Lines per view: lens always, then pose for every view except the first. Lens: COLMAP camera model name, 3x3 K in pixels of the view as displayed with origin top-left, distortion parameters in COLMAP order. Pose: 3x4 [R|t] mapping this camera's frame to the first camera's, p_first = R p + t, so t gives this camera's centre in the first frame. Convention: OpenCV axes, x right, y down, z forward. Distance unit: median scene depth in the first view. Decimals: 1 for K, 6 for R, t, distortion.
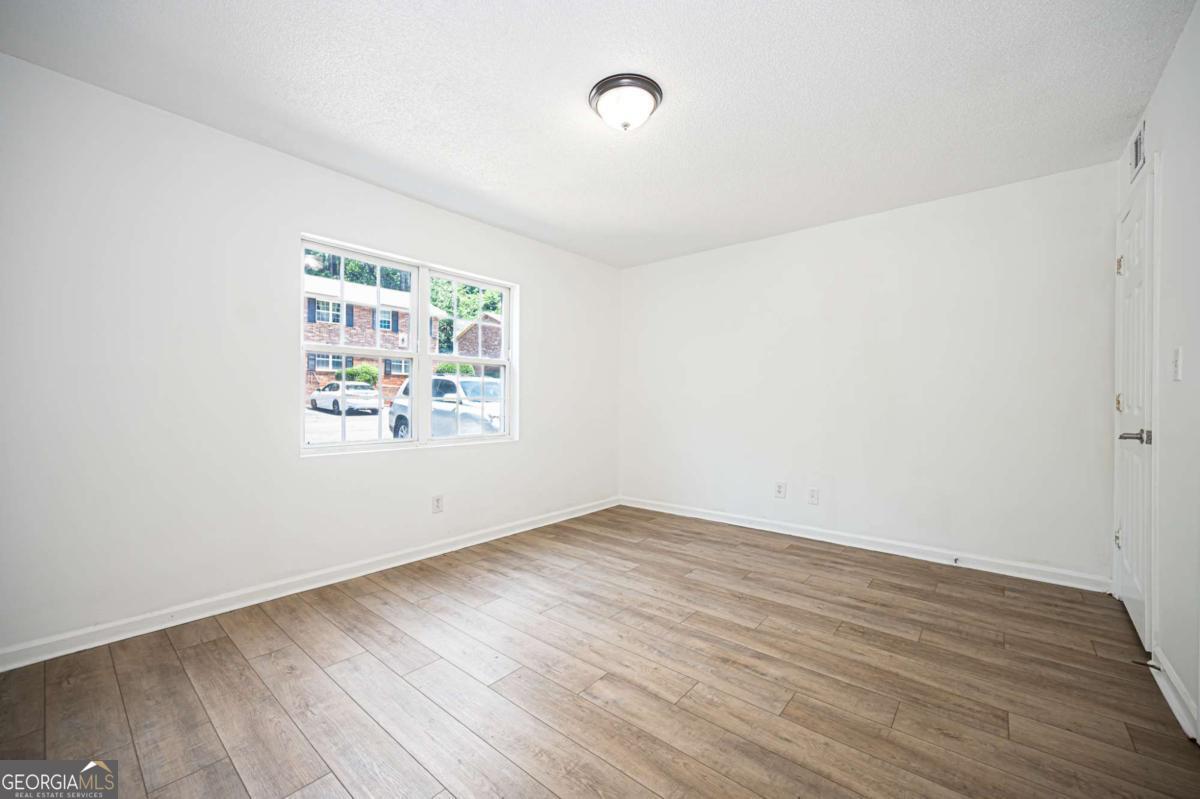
lens RADIAL K [[486.4, 0, 635.1], [0, 486.4, 394.3], [0, 0, 1]] dist [-0.000145, -0.000022]
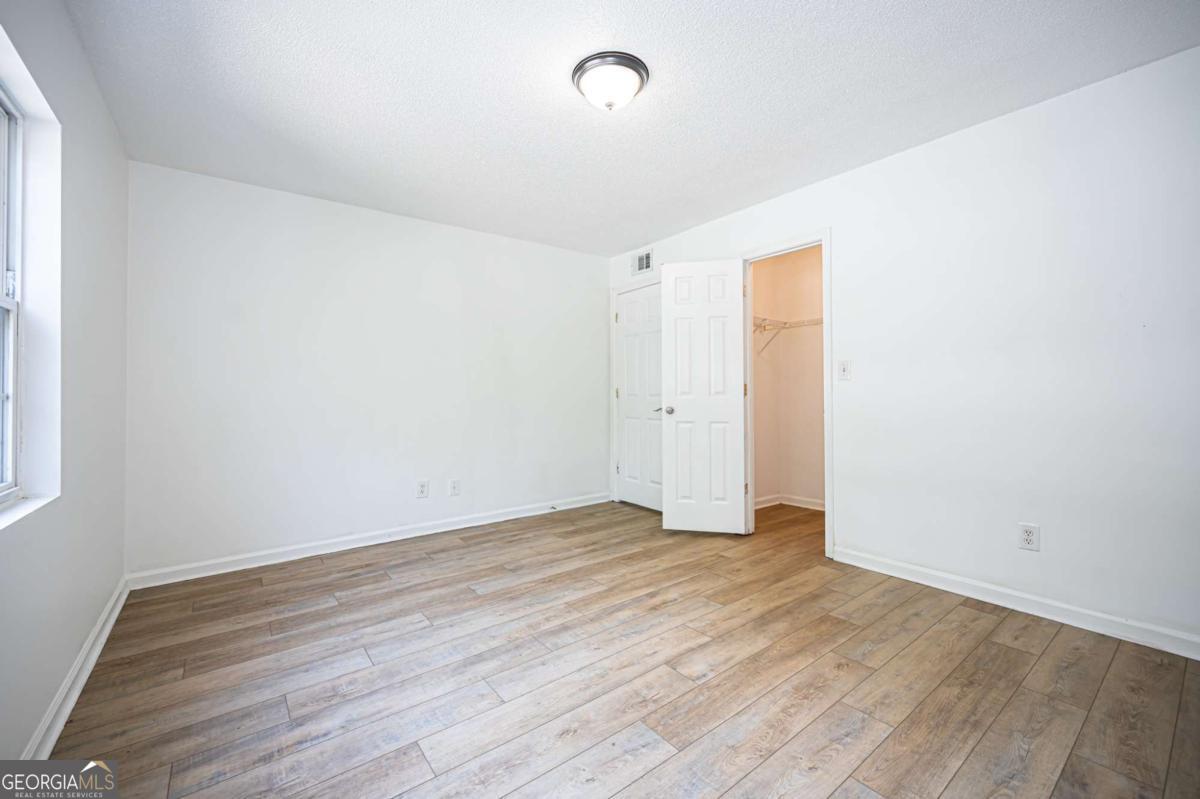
lens RADIAL K [[477.8, 0, 596.8], [0, 477.8, 396.0], [0, 0, 1]] dist [-0.001316, -0.000464]
pose [[0.239777, -0.011806, 0.970756, -0.762921], [0.003122, 0.999930, 0.011389, 0.008231], [-0.970823, 0.000300, 0.239797, 0.664482]]
